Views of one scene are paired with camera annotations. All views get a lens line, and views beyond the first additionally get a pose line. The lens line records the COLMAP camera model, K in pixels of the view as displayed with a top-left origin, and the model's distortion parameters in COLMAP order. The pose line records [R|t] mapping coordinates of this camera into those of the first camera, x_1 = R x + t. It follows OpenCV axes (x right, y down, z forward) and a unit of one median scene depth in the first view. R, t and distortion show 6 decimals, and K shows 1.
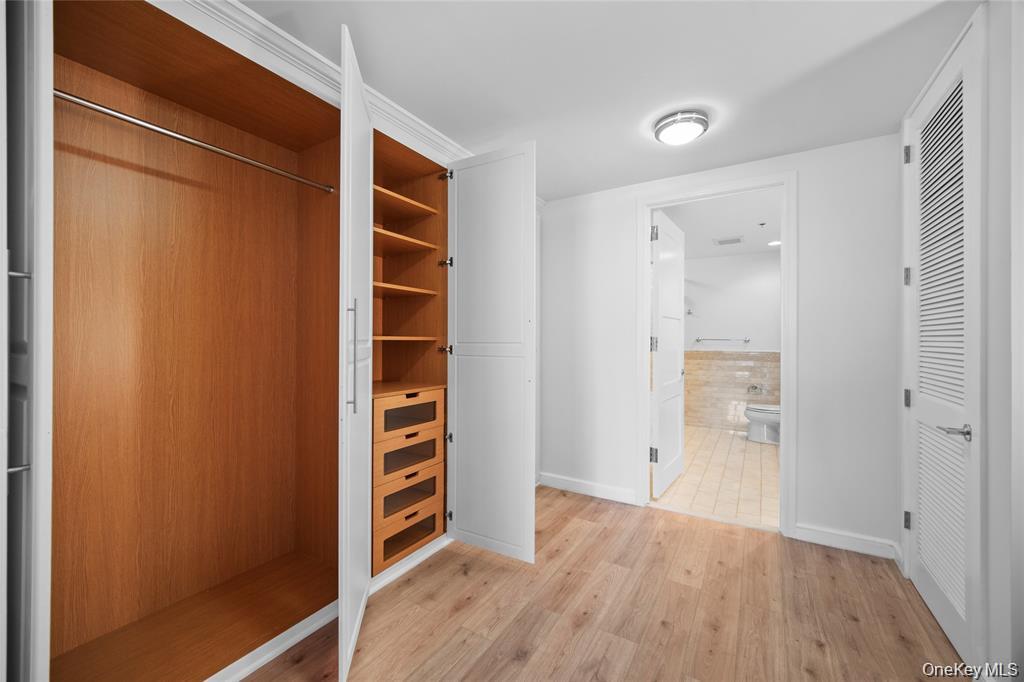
lens RADIAL K [[411.3, 0, 506.0], [0, 411.3, 340.5], [0, 0, 1]] dist [-0.004351, 0.001645]
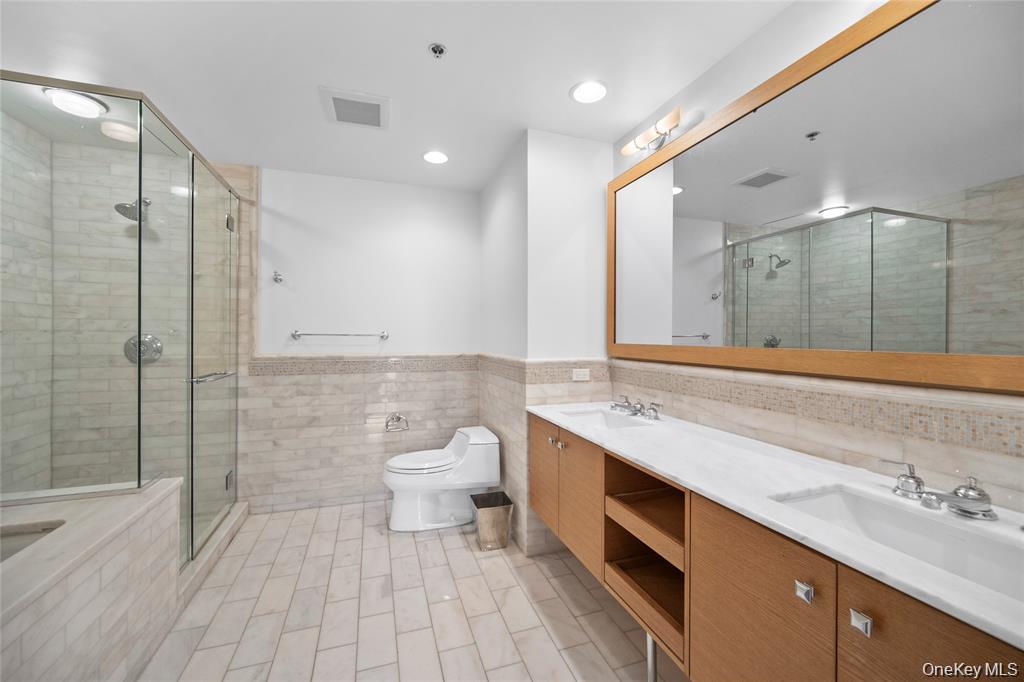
lens RADIAL K [[411.3, 0, 510.8], [0, 411.3, 333.3], [0, 0, 1]] dist [-0.004351, 0.001645]
pose [[0.624209, -0.003541, 0.781249, 0.621732], [0.003180, 0.999993, 0.001992, -0.009701], [-0.781251, 0.001241, 0.624216, 1.244686]]
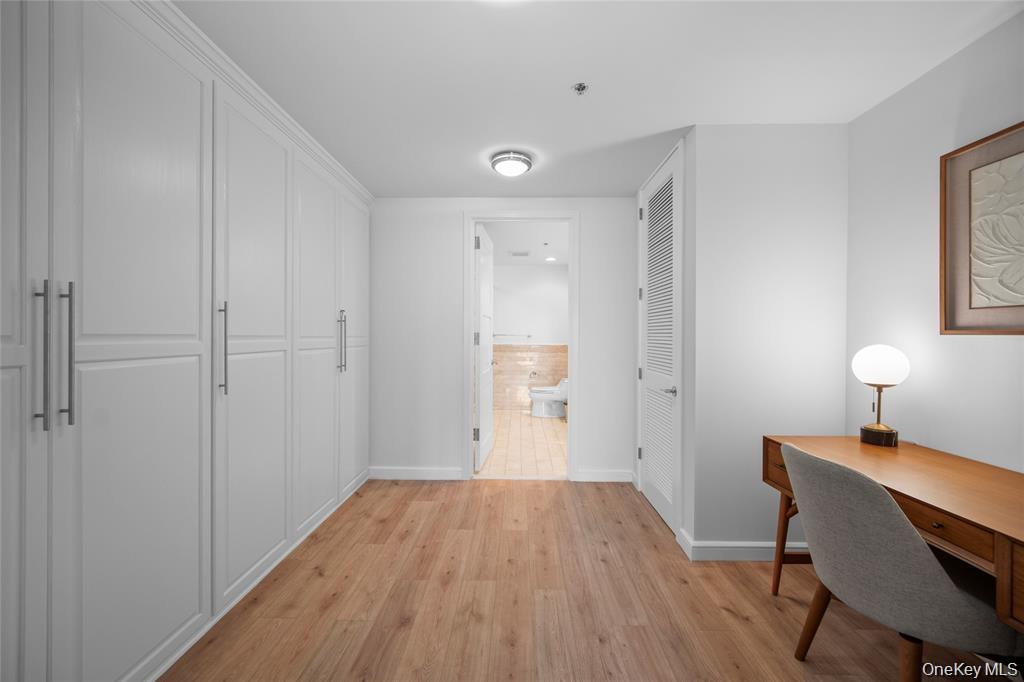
lens RADIAL K [[411.3, 0, 512.8], [0, 411.3, 338.4], [0, 0, 1]] dist [-0.004351, 0.001645]
pose [[0.857214, -0.002524, 0.514954, -0.215850], [-0.000947, 0.999979, 0.006477, -0.000282], [-0.514959, -0.006040, 0.857193, -0.067305]]
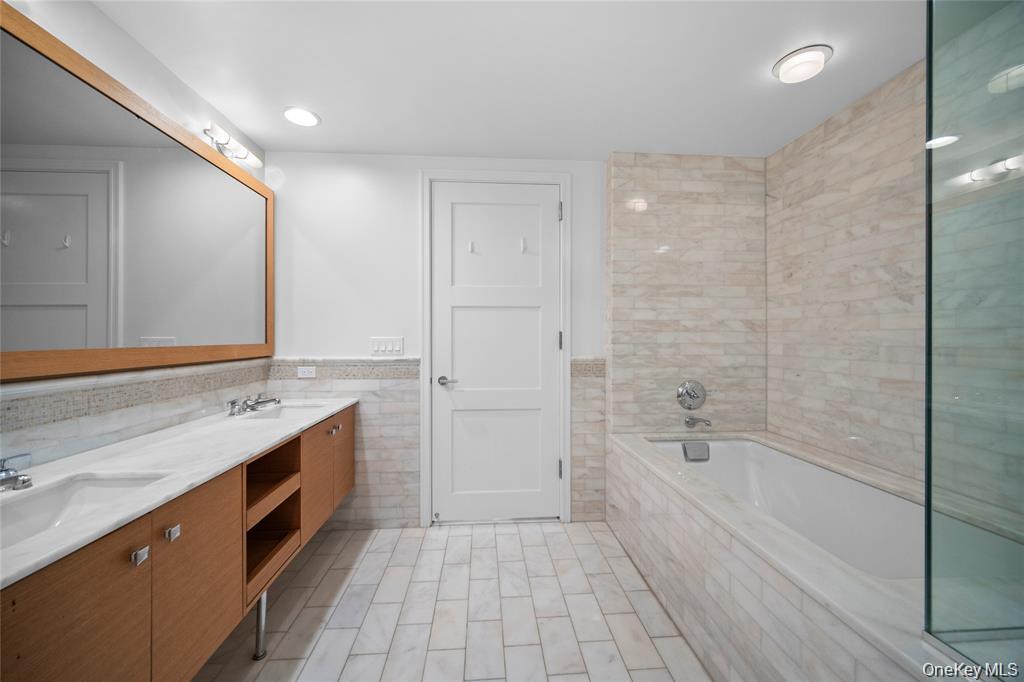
lens RADIAL K [[411.3, 0, 511.4], [0, 411.3, 337.5], [0, 0, 1]] dist [-0.004351, 0.001645]
pose [[-0.814082, -0.003260, -0.580741, 2.111354], [-0.003195, 0.999994, -0.001135, 0.009099], [0.580741, 0.000932, -0.814088, 3.574622]]
